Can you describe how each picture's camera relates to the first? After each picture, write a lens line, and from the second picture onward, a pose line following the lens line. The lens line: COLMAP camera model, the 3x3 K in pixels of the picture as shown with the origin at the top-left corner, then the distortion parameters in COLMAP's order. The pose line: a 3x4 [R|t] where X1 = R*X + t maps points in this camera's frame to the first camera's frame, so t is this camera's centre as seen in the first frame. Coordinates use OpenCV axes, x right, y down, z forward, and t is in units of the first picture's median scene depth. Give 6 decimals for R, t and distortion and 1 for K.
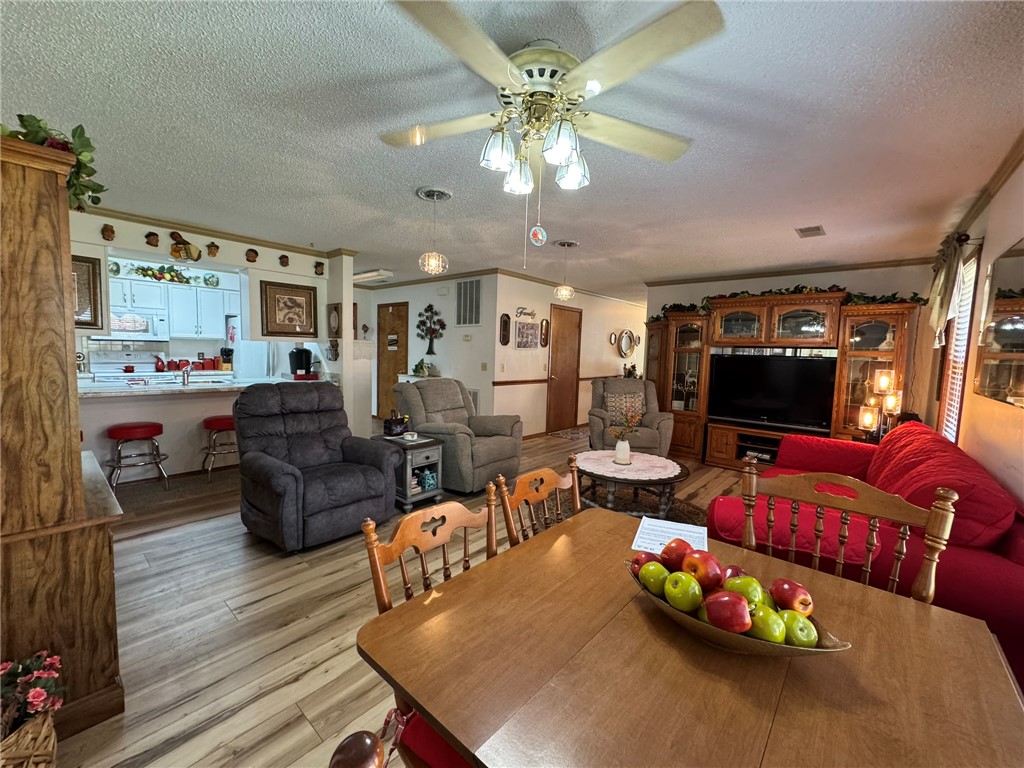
lens RADIAL K [[410.4, 0, 513.6], [0, 410.4, 379.3], [0, 0, 1]] dist [-0.005835, 0.000262]
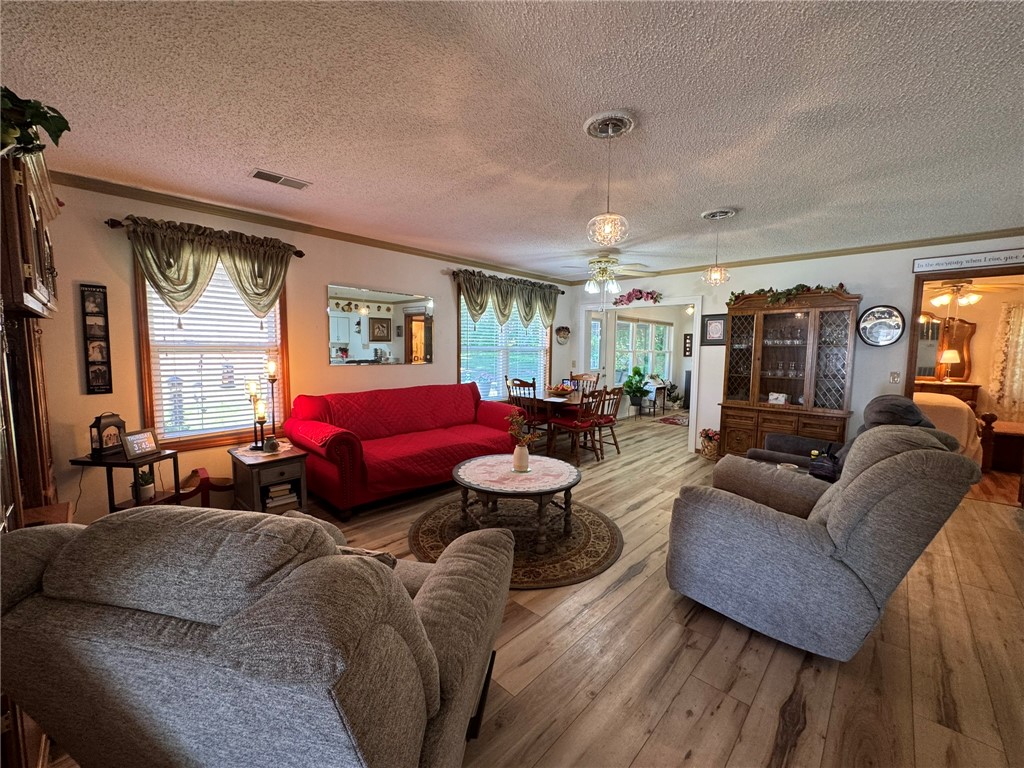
lens RADIAL K [[410.4, 0, 509.7], [0, 410.4, 384.0], [0, 0, 1]] dist [-0.005835, 0.000262]
pose [[-0.997664, -0.045794, 0.050694, 0.212628], [-0.037172, 0.986485, 0.159582, -0.109328], [-0.057317, 0.157324, -0.985882, 1.576769]]
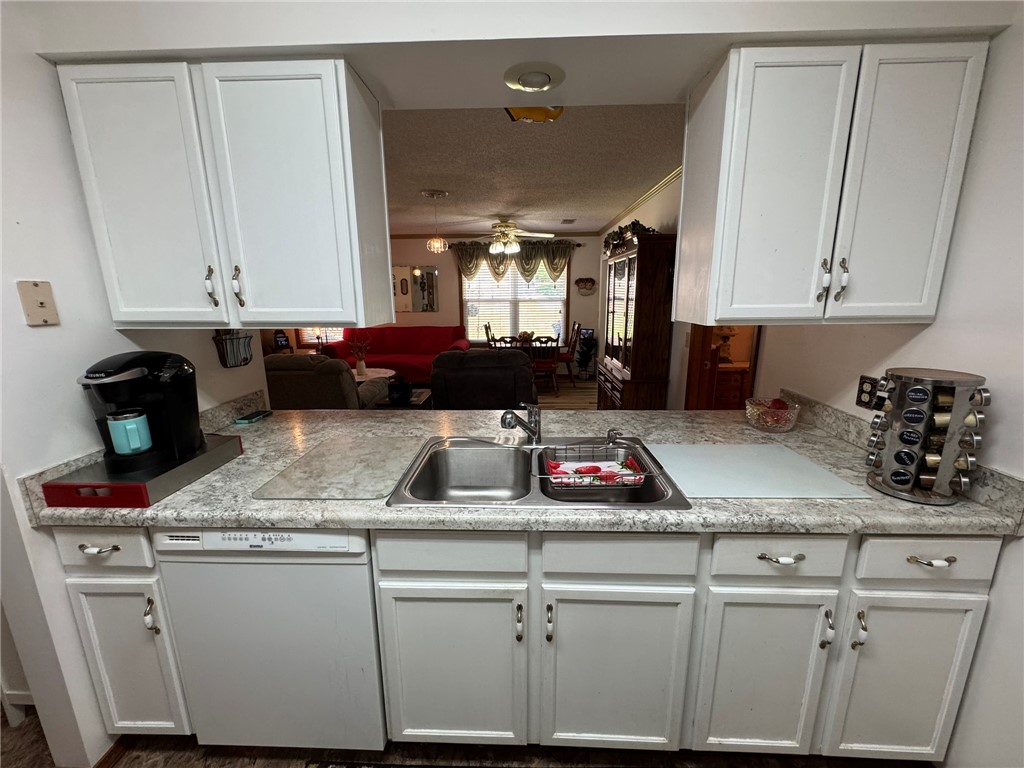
lens RADIAL K [[410.4, 0, 513.9], [0, 410.4, 381.4], [0, 0, 1]] dist [-0.005835, 0.000262]
pose [[-0.631466, -0.187811, 0.752315, -1.088998], [0.043595, 0.960090, 0.276273, -0.153917], [-0.774177, 0.207255, -0.598076, 1.254869]]
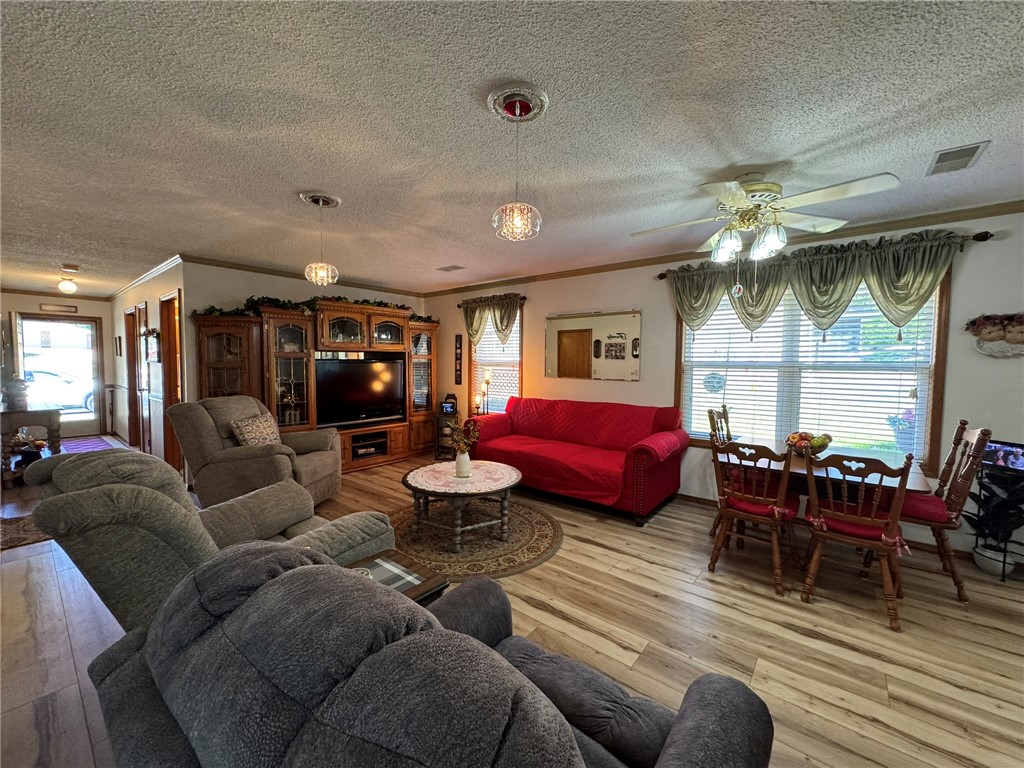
lens RADIAL K [[410.4, 0, 508.6], [0, 410.4, 380.9], [0, 0, 1]] dist [-0.005835, 0.000262]
pose [[-0.017105, -0.075132, 0.997027, -0.579636], [0.059341, 0.995339, 0.076023, -0.072965], [-0.998091, 0.060465, -0.012567, 0.751429]]
